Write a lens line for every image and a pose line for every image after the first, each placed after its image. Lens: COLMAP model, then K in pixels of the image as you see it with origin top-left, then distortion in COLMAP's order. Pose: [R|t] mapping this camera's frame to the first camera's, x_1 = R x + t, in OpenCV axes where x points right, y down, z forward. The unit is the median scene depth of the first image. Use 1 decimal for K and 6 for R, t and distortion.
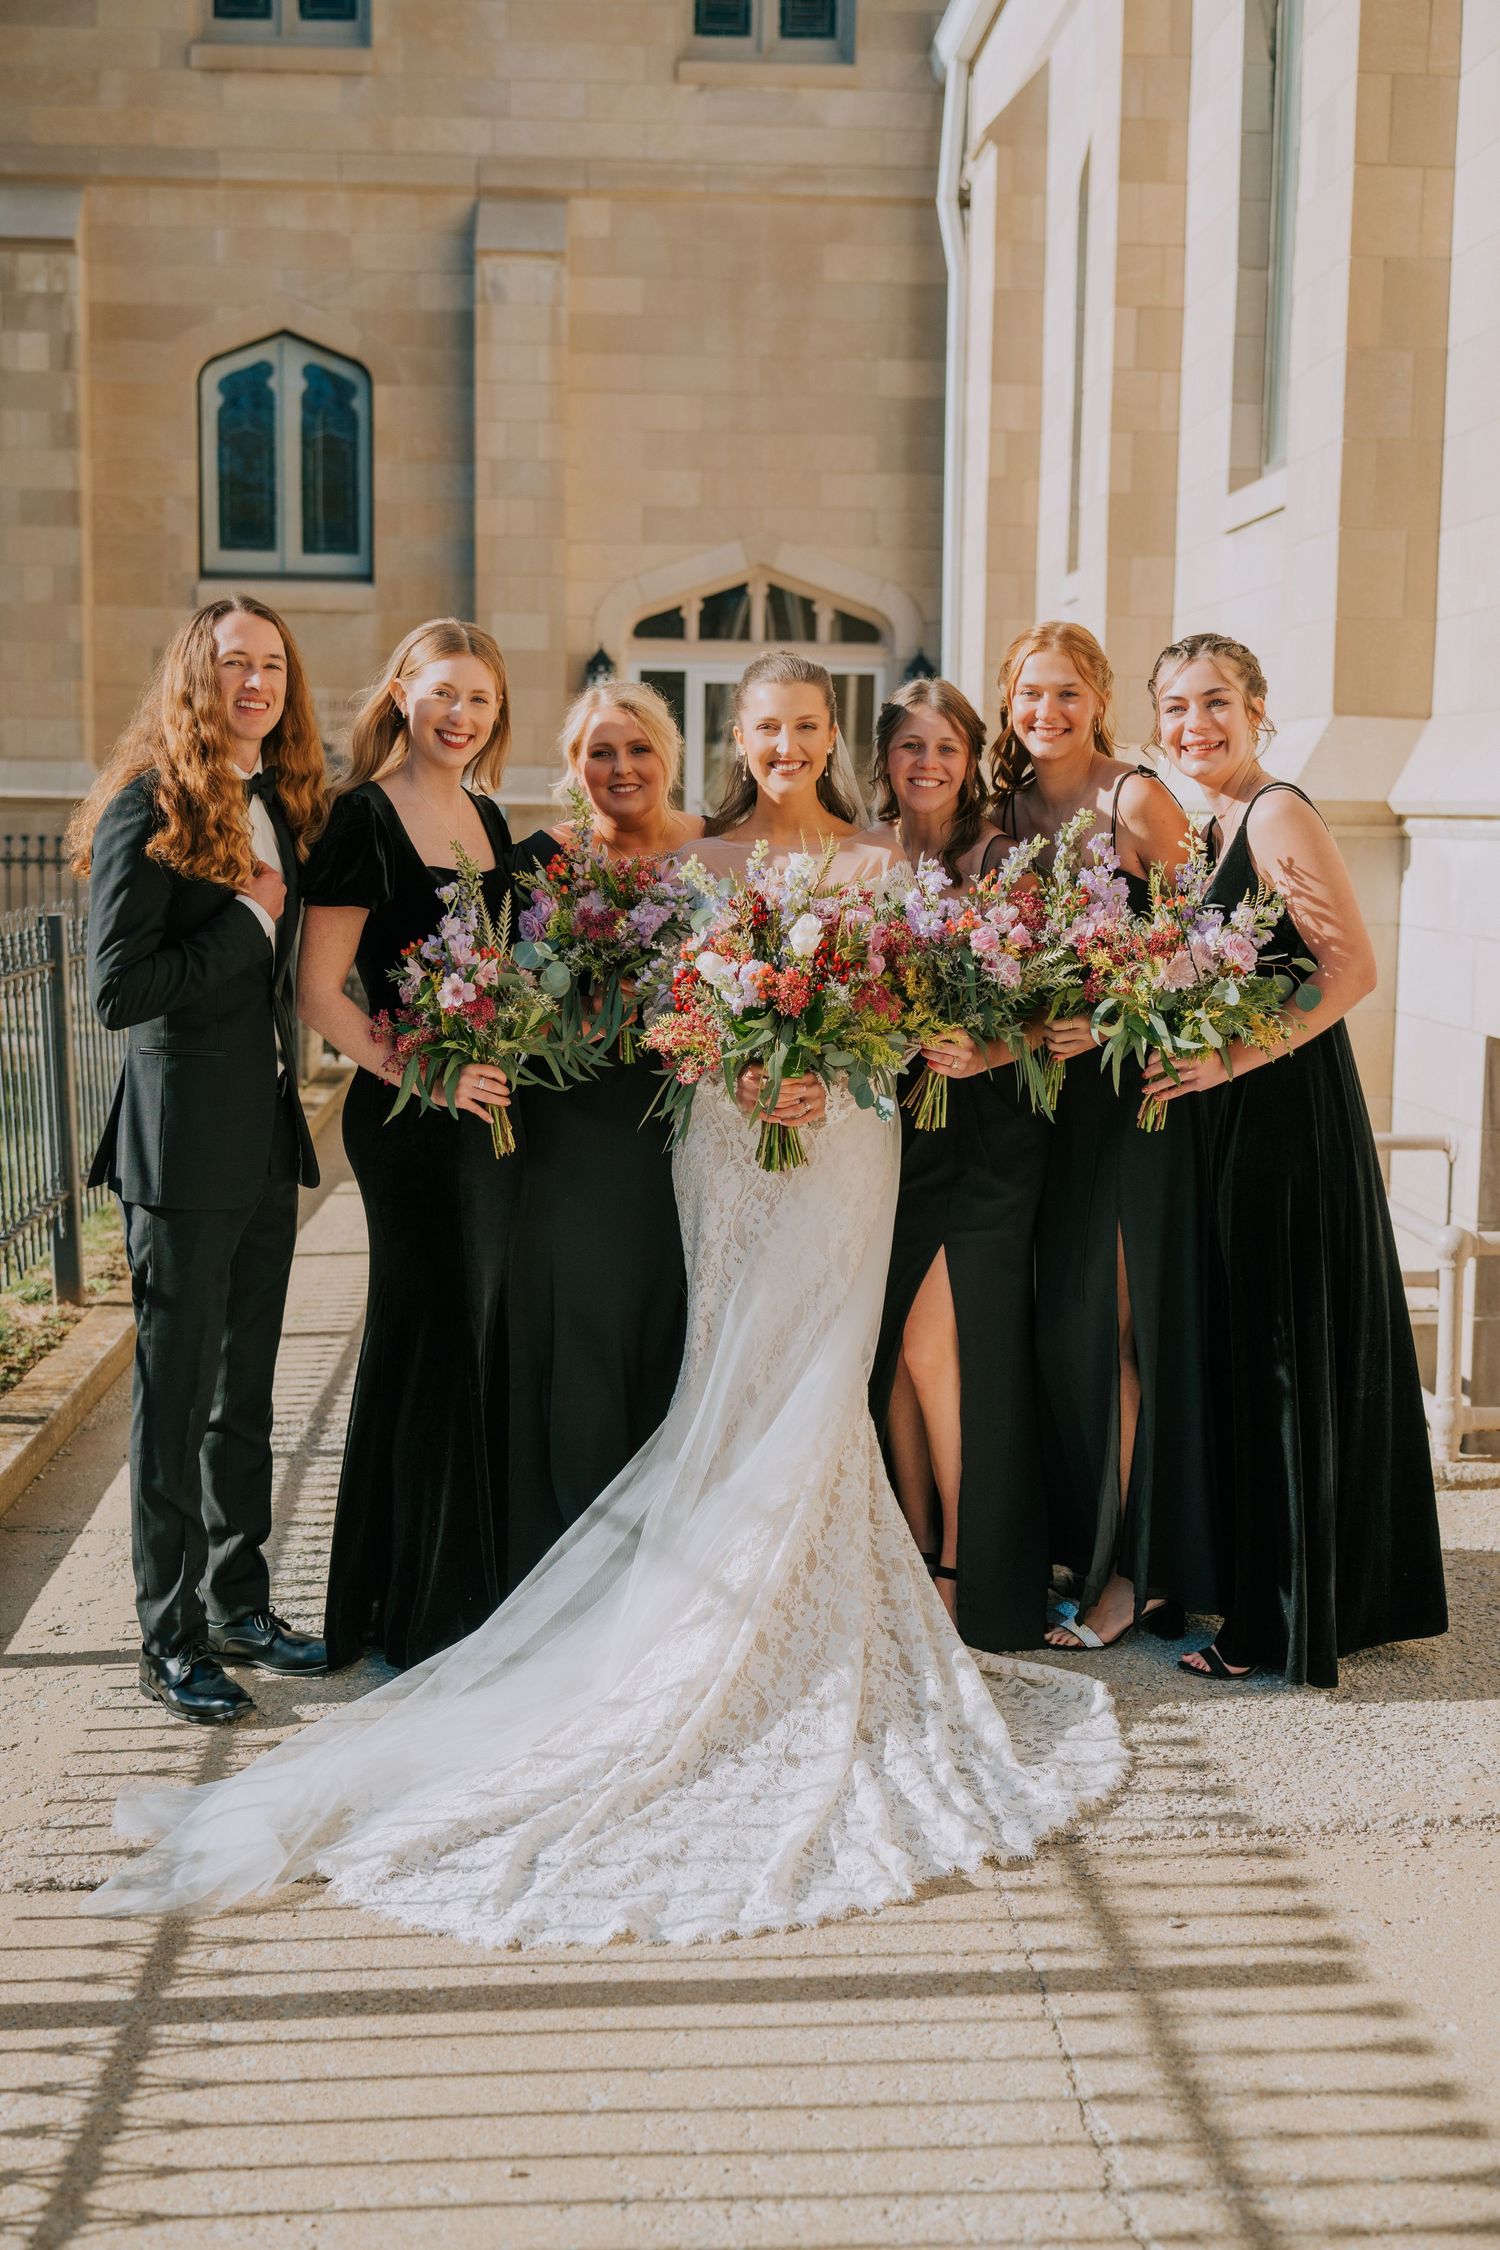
lens RADIAL K [[2586.4, 0, 740.0], [0, 2586.4, 1131.6], [0, 0, 1]] dist [0.016747, 0.000000]
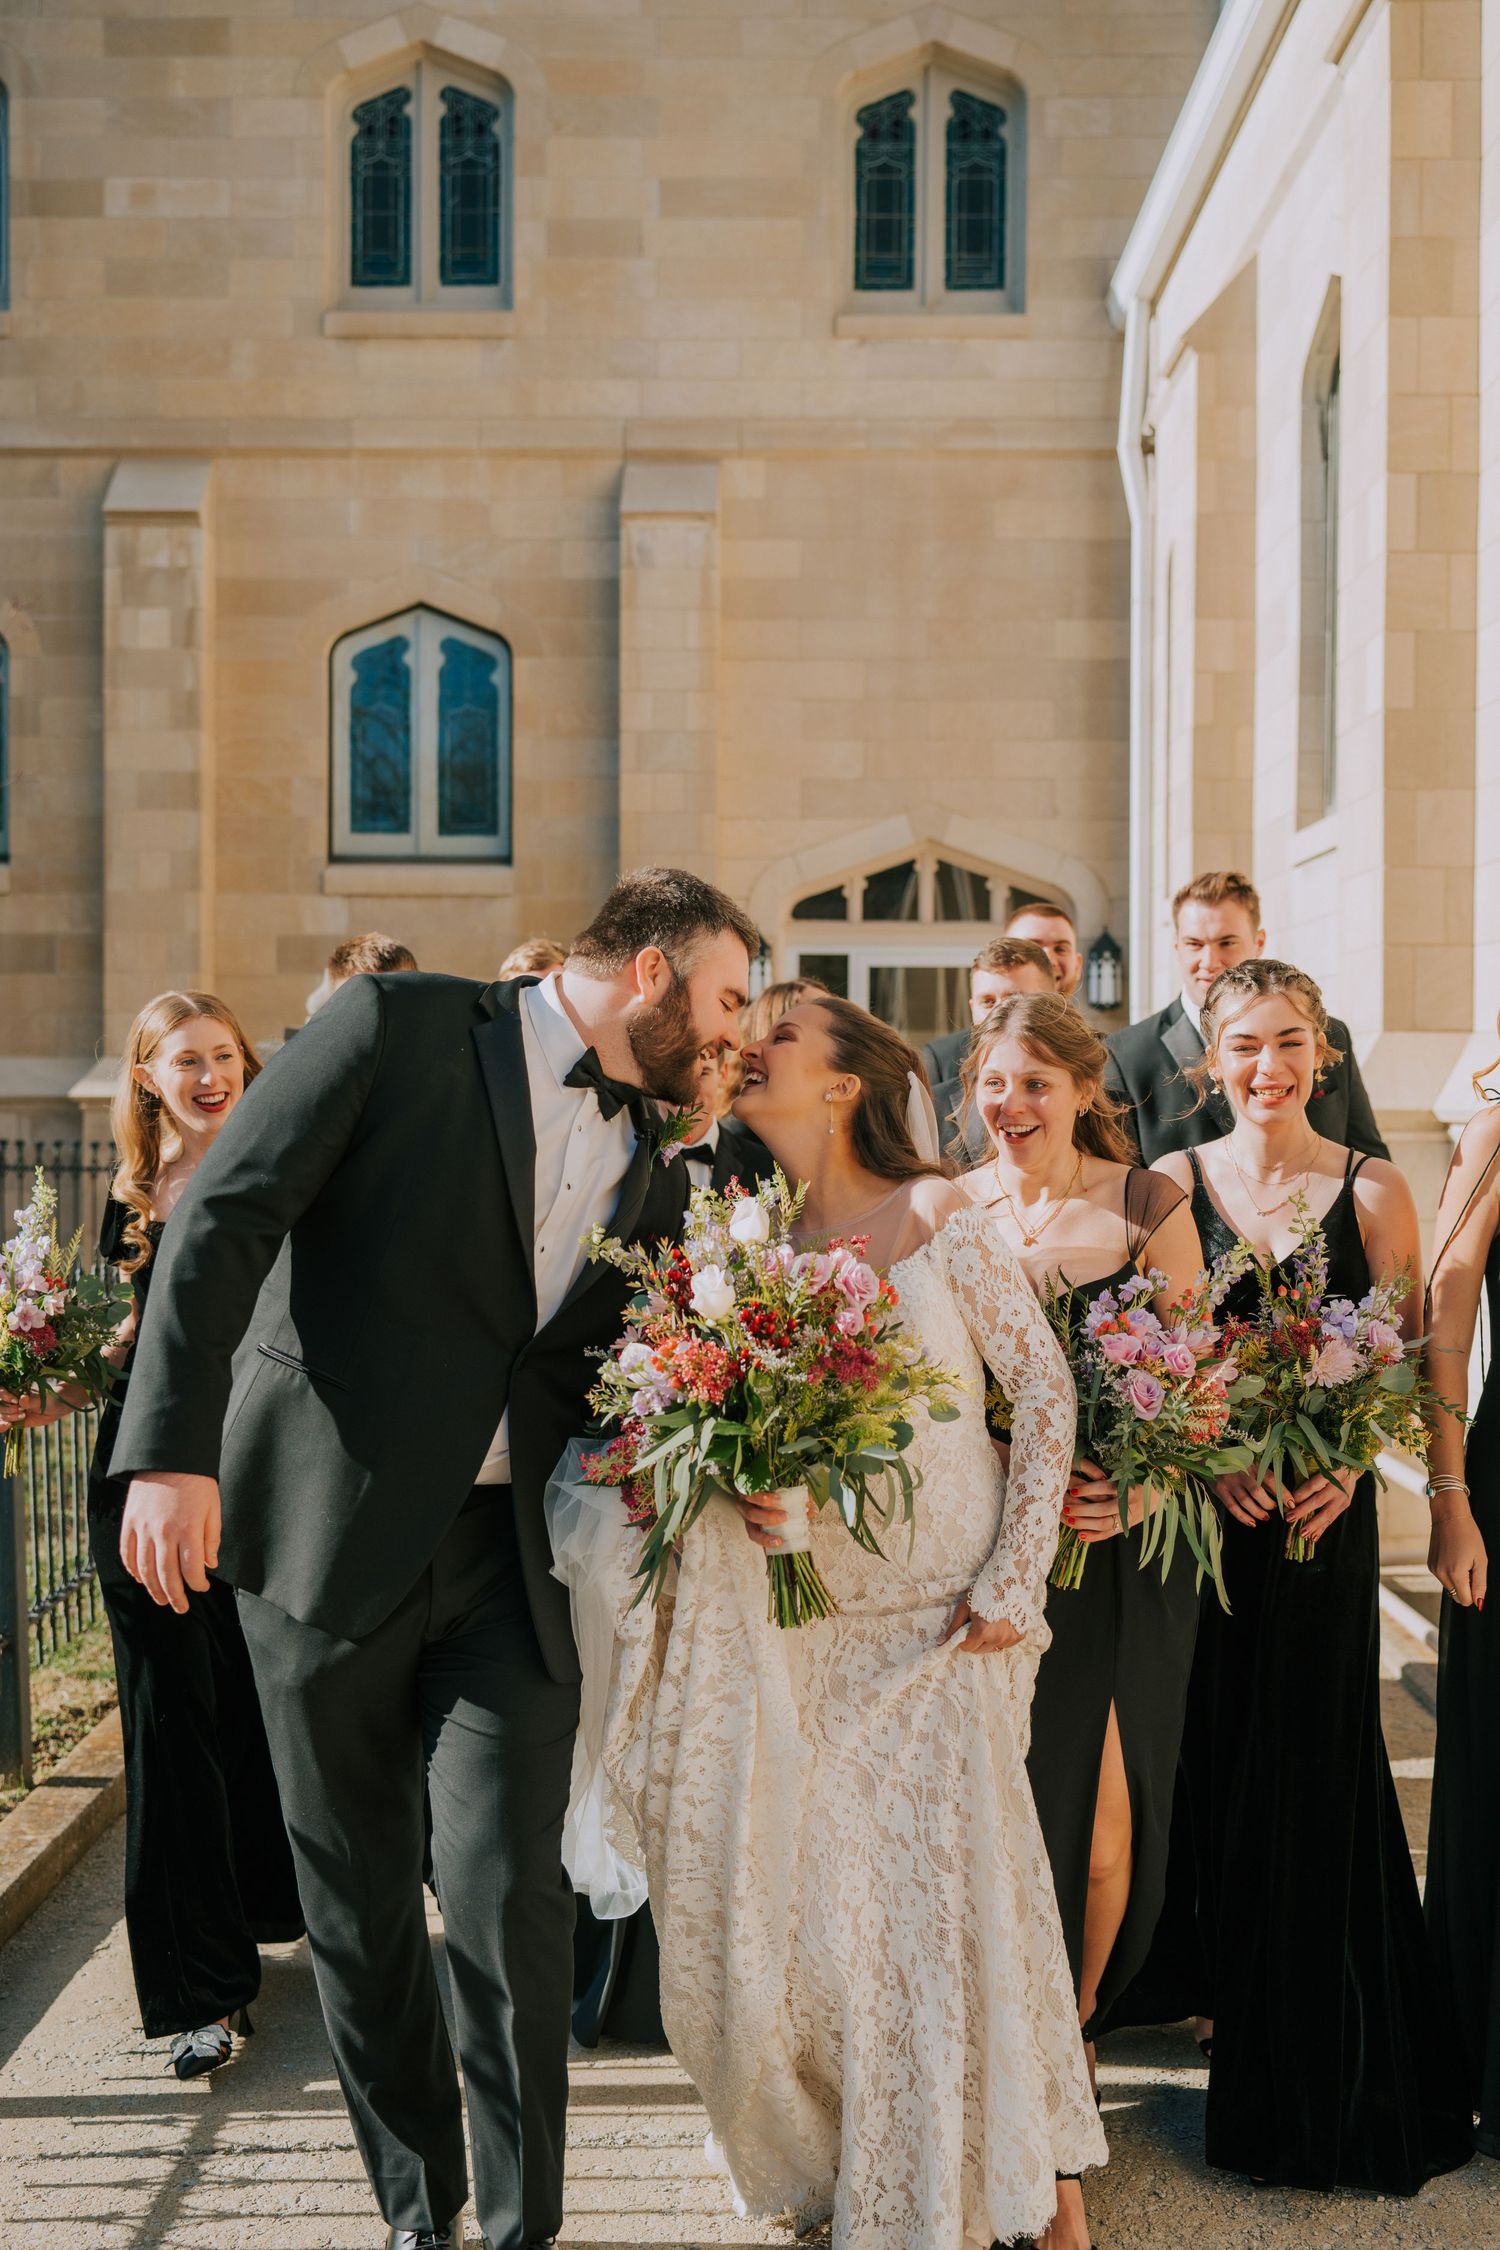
lens RADIAL K [[2317.3, 0, 751.1], [0, 2317.3, 1122.7], [0, 0, 1]] dist [0.018667, 0.000000]
pose [[0.997549, -0.007063, -0.069612, 0.001654], [-0.000403, 0.994296, -0.106650, -0.031819], [0.069968, 0.106417, 0.991857, 0.194789]]
